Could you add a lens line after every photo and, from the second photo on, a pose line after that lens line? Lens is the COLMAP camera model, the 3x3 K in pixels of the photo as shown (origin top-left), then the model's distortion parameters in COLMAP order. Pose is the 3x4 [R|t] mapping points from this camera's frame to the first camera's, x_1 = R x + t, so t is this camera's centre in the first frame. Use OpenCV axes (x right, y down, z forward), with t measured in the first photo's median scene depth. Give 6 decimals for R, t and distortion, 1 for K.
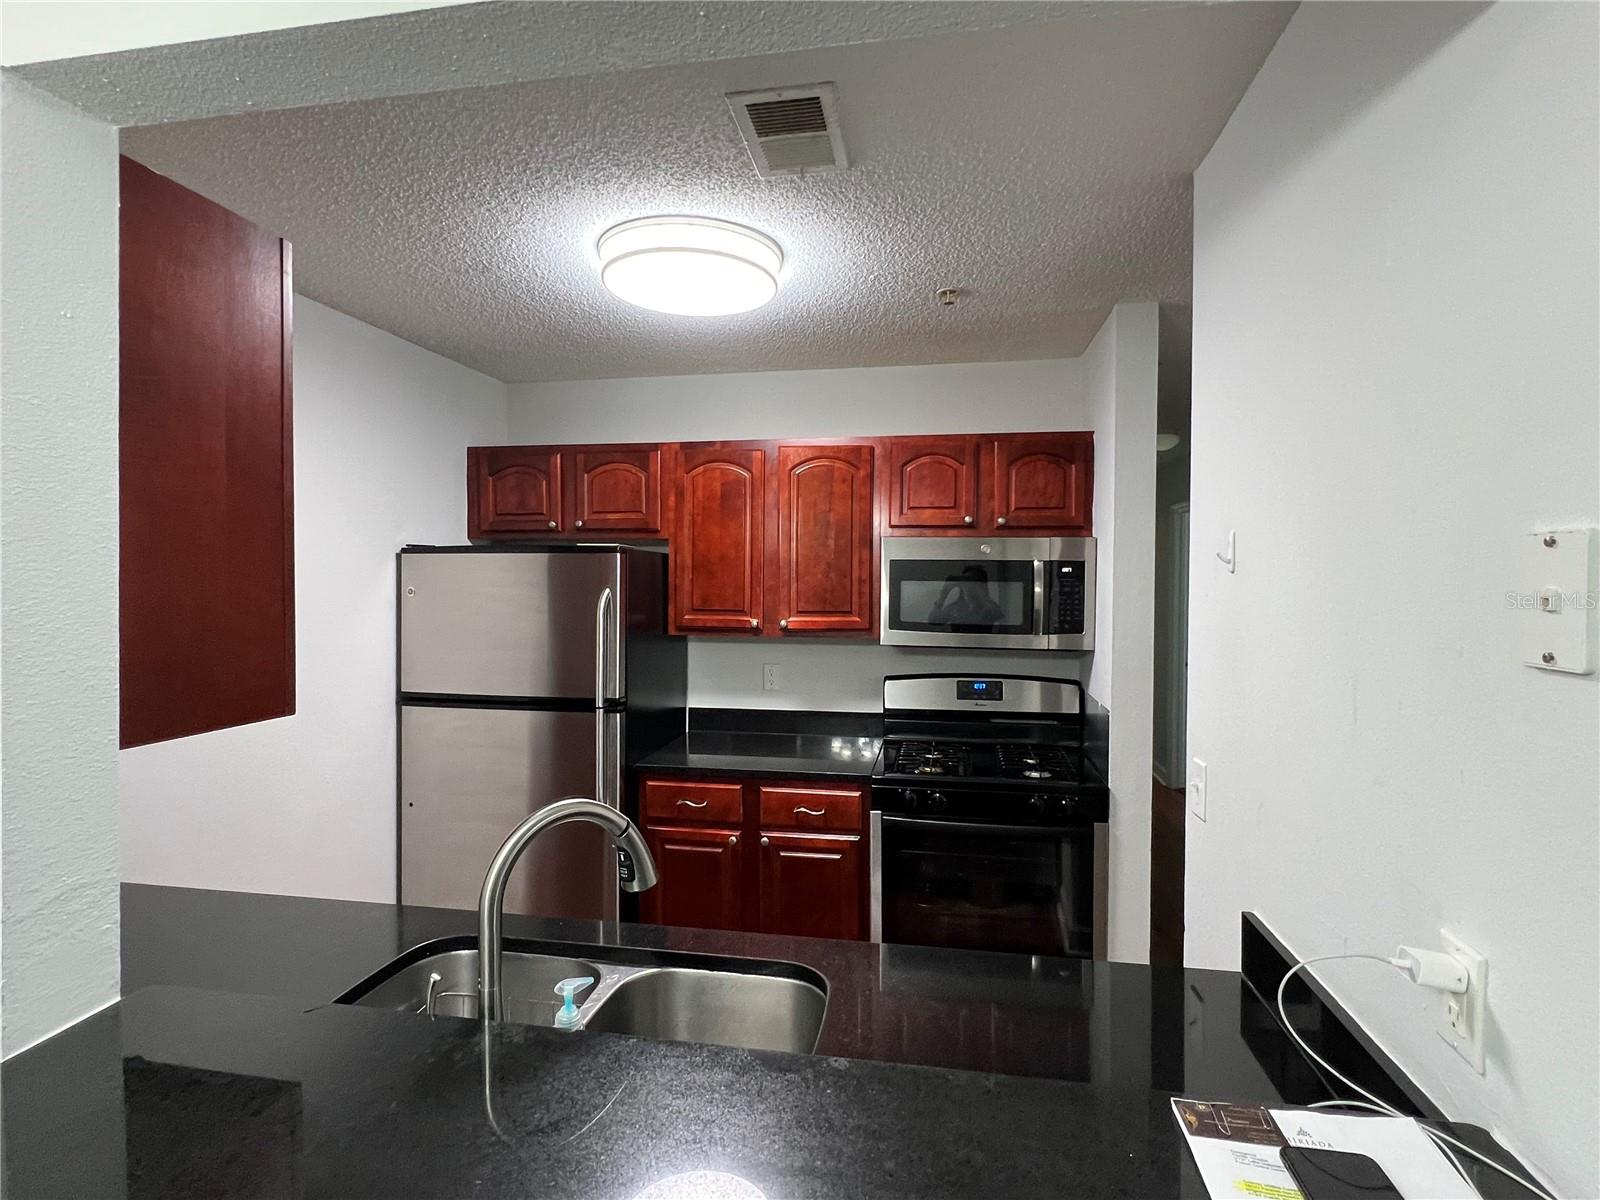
lens RADIAL K [[802.8, 0, 792.1], [0, 802.8, 586.4], [0, 0, 1]] dist [-0.011267, 0.006058]
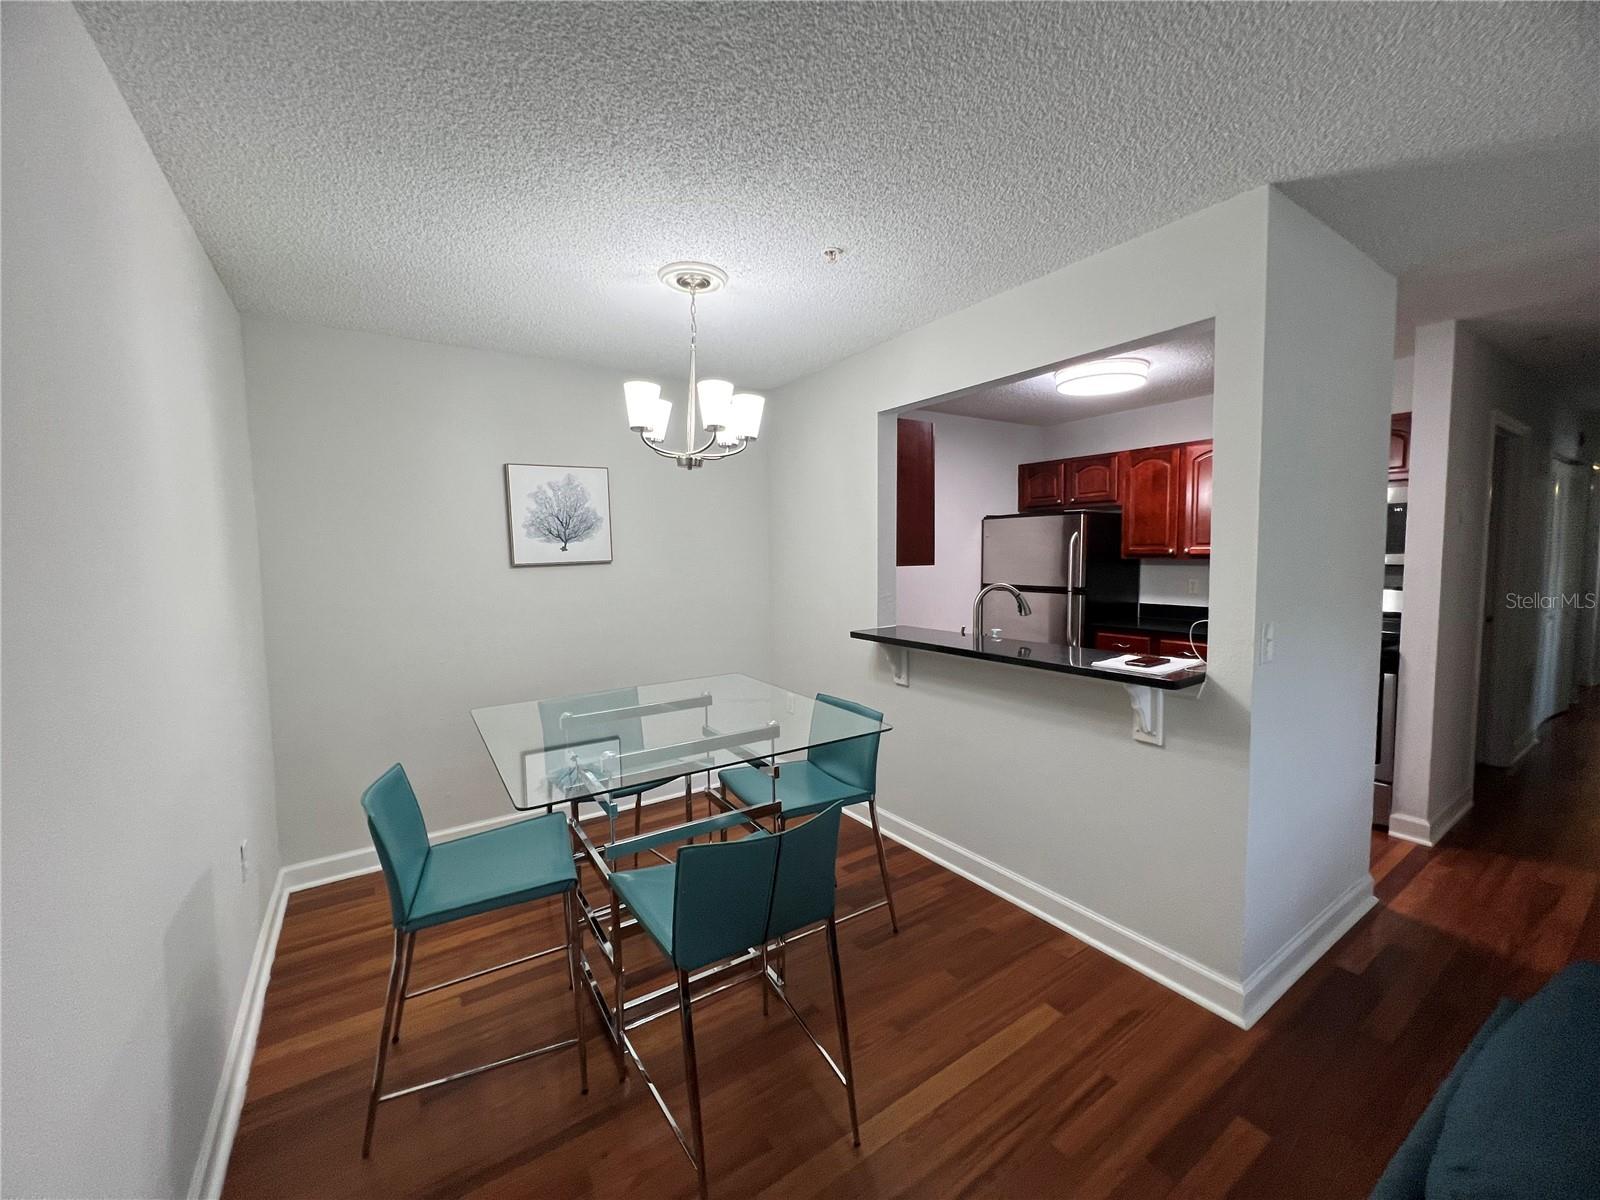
lens RADIAL K [[638.5, 0, 797.7], [0, 638.5, 606.8], [0, 0, 1]] dist [-0.002685, 0.001050]
pose [[0.699858, 0.051147, -0.712449, 0.373056], [0.008491, 0.996767, 0.079900, 0.048151], [0.714232, -0.061968, 0.697161, -0.538794]]
